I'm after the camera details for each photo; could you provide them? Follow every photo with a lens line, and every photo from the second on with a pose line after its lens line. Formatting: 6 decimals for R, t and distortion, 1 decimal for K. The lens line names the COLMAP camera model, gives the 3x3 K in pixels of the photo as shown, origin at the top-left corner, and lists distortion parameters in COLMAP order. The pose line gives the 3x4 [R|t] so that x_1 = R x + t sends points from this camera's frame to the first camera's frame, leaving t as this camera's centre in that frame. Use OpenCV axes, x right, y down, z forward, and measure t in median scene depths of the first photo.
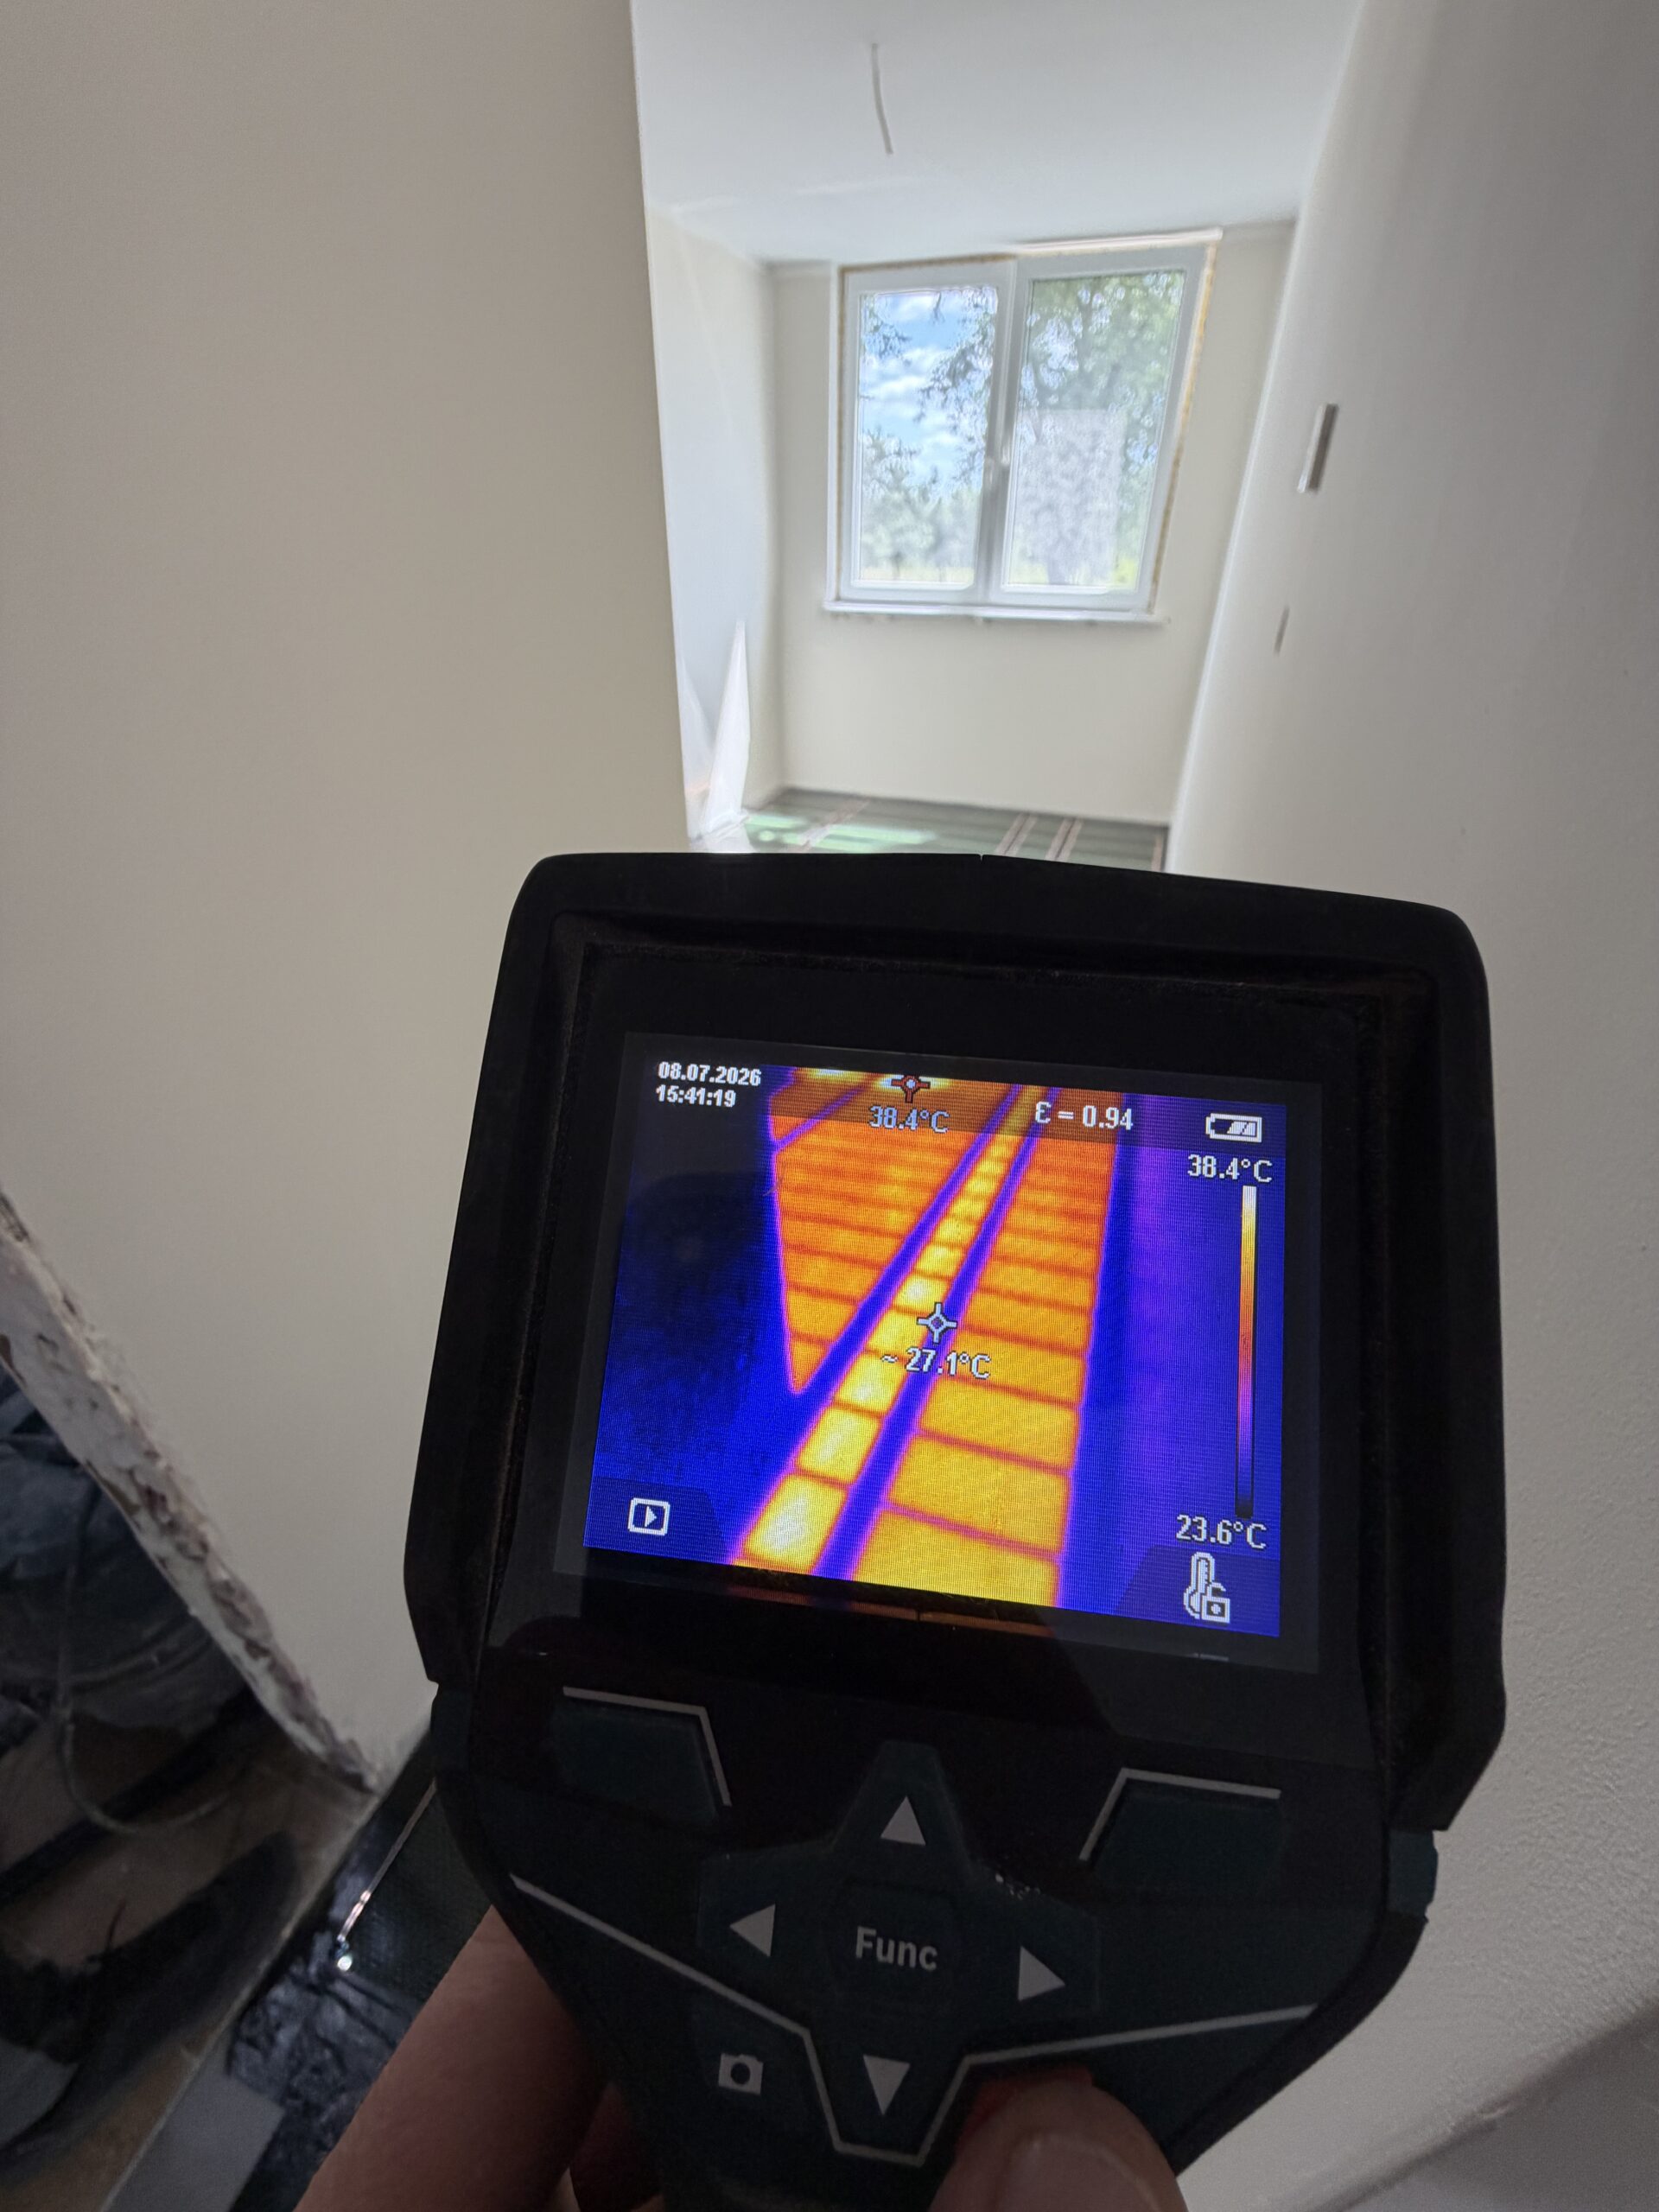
lens RADIAL K [[881.9, 0, 835.0], [0, 881.9, 1096.6], [0, 0, 1]] dist [0.000256, -0.000253]
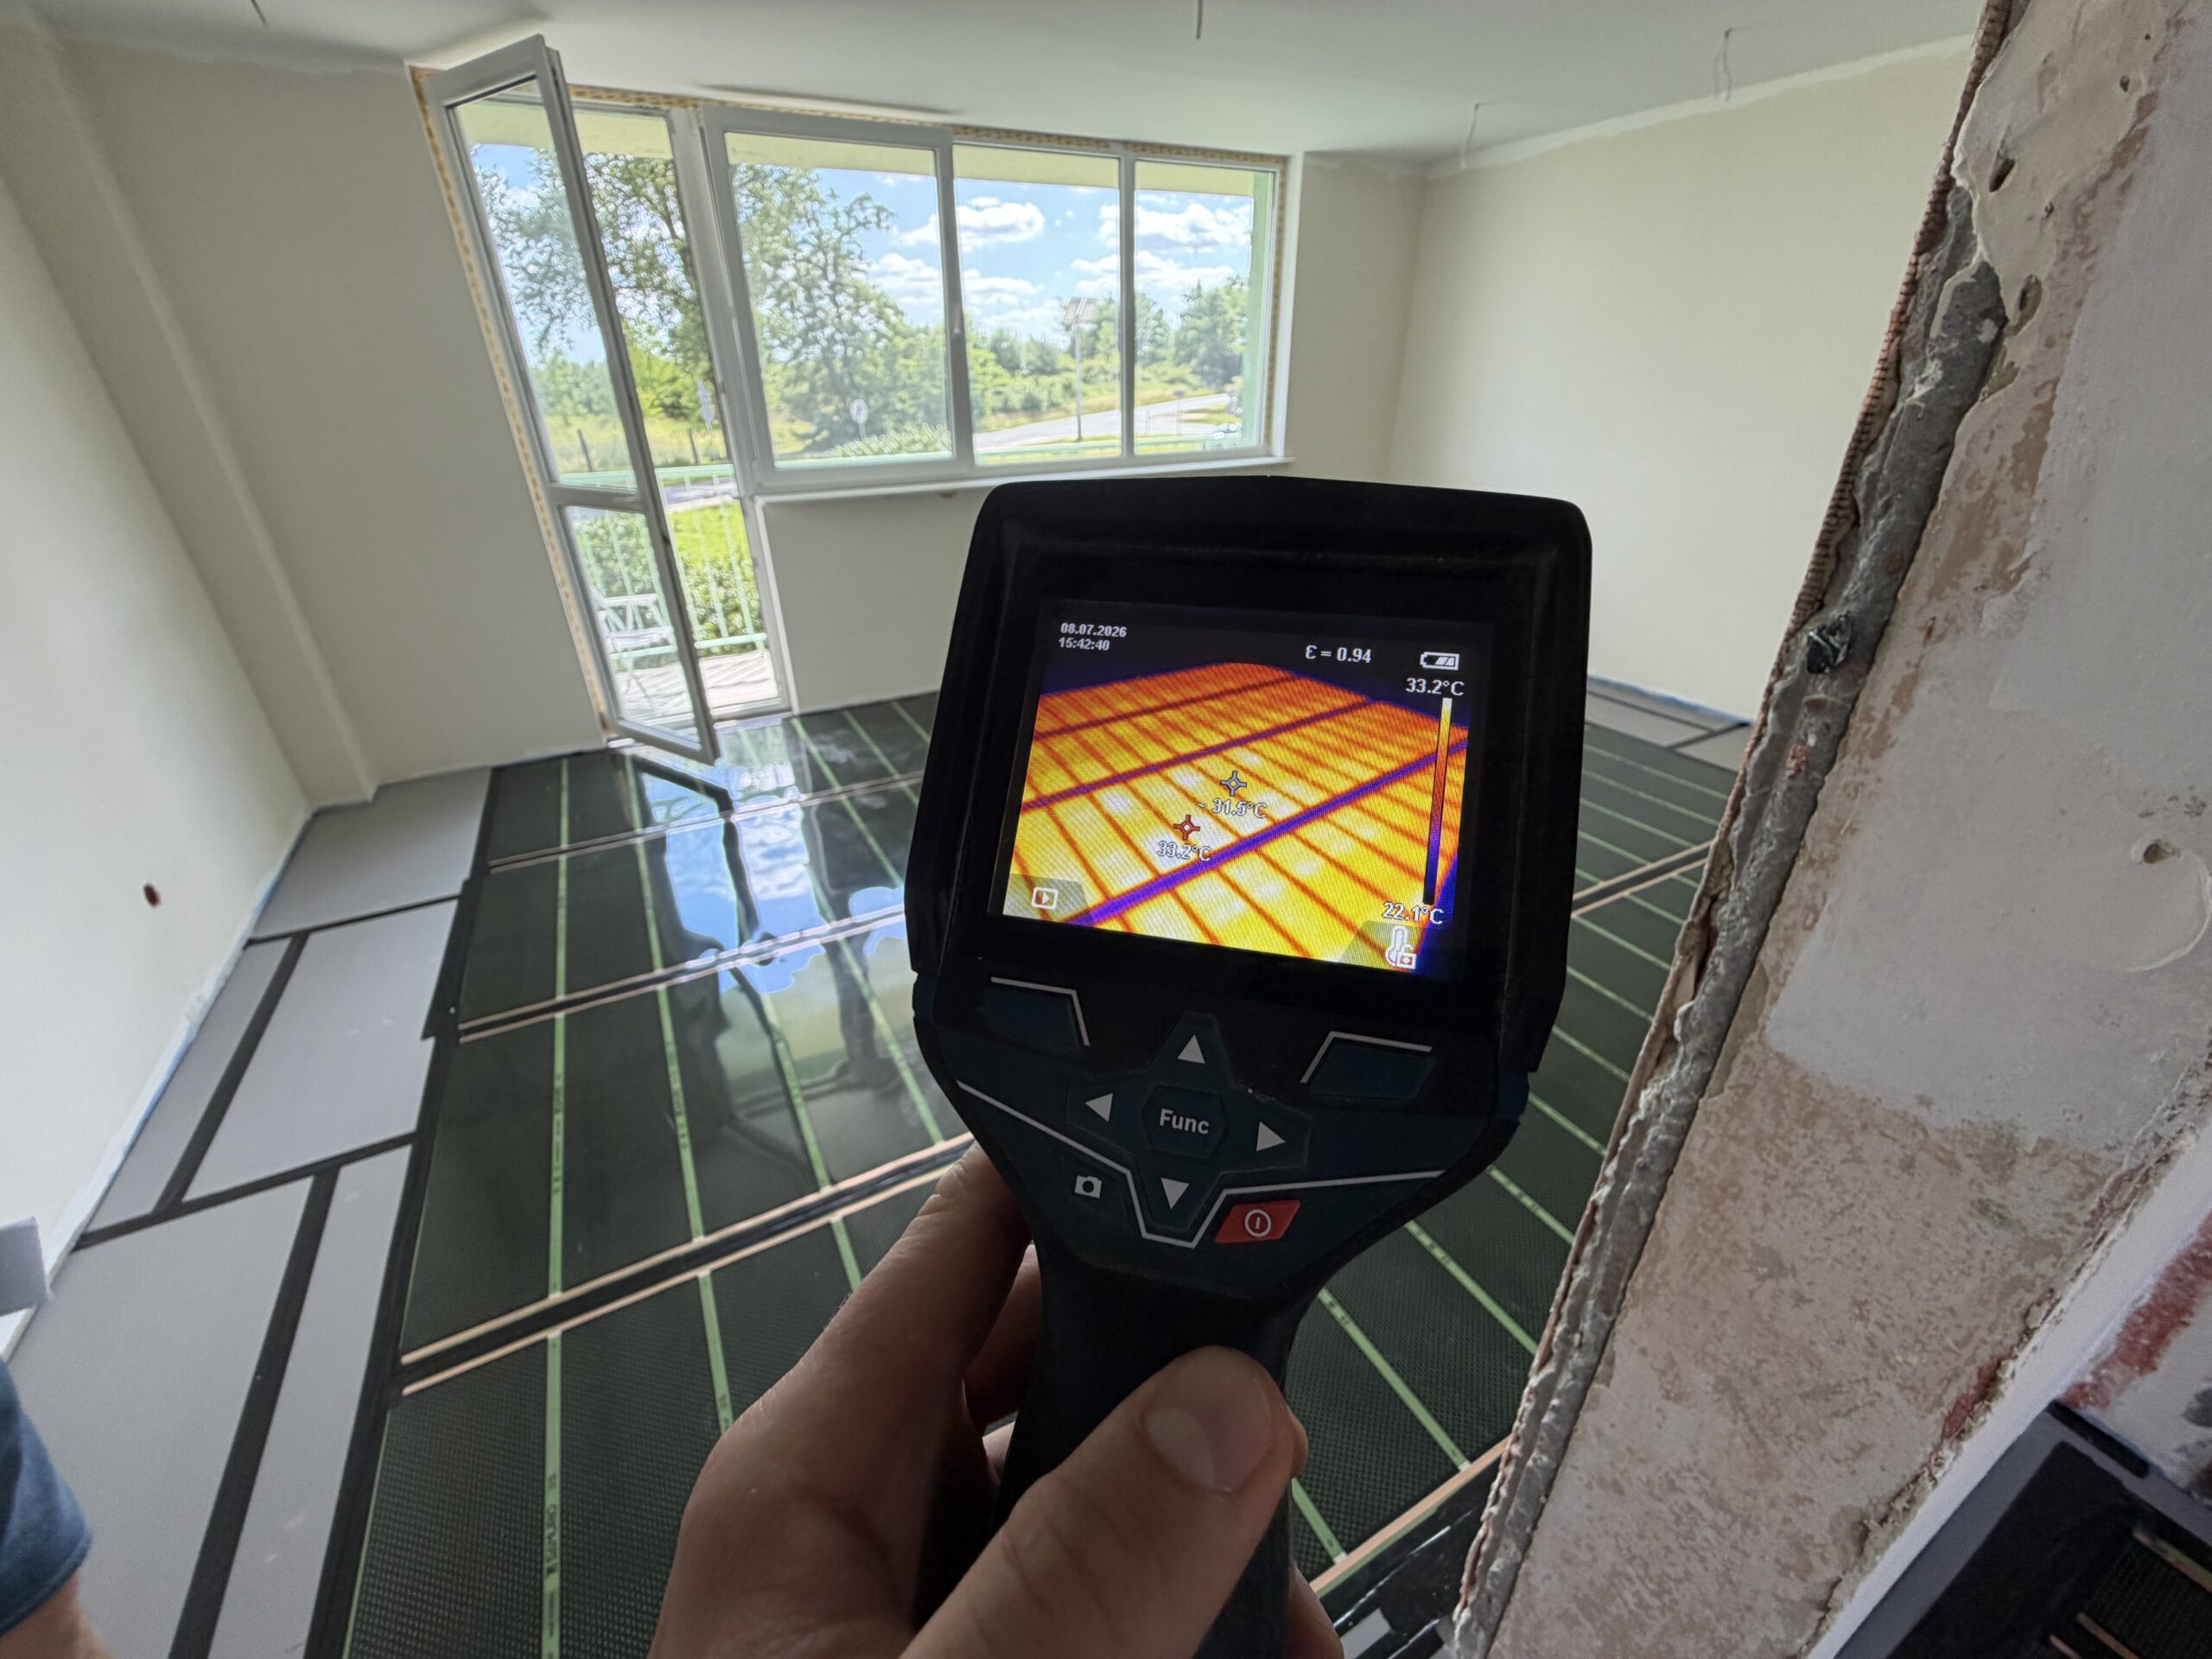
lens RADIAL K [[881.9, 0, 1103.3], [0, 881.9, 838.3], [0, 0, 1]] dist [0.000256, -0.000253]
pose [[0.990832, 0.036486, -0.130083, 0.101695], [-0.038778, 0.999133, -0.015129, 0.414120], [0.129418, 0.020035, 0.991388, -0.596833]]
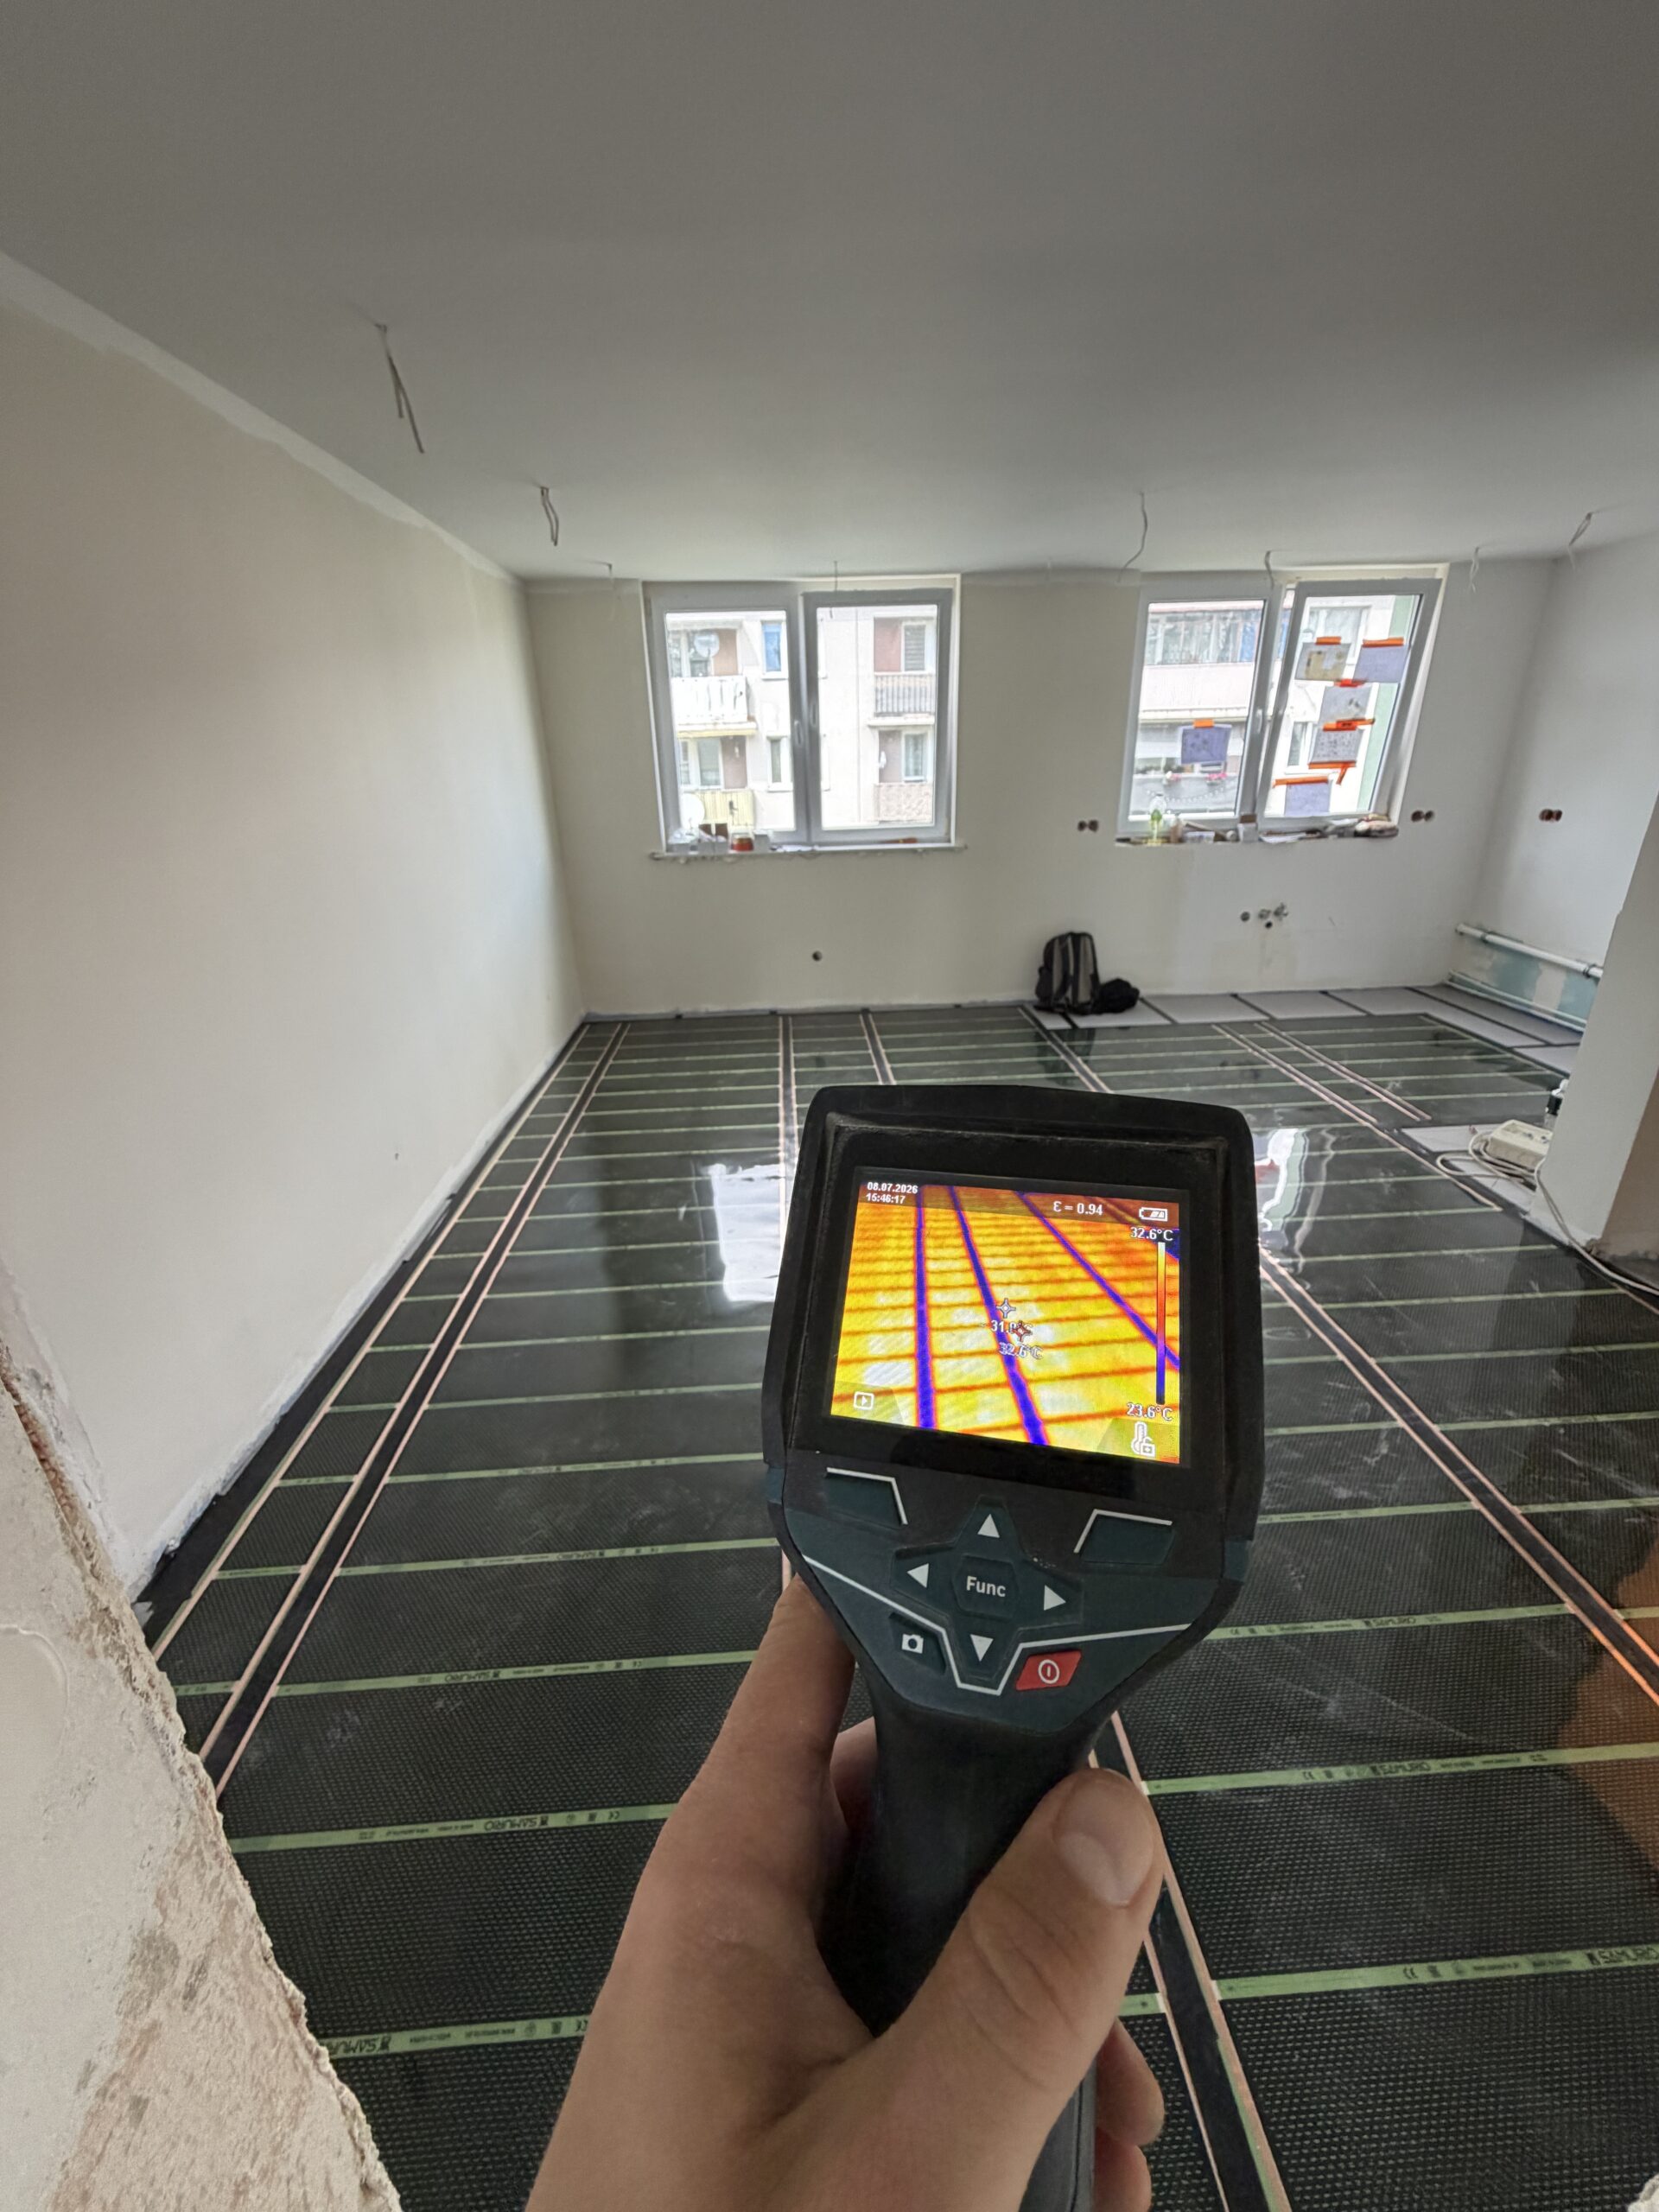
lens RADIAL K [[881.1, 0, 833.8], [0, 881.1, 1107.9], [0, 0, 1]] dist [0.002079, 0.000607]
pose [[0.991623, -0.004742, -0.129076, -0.013192], [-0.022260, 0.978100, -0.206942, 0.252550], [0.127230, 0.208082, 0.969801, -1.203870]]
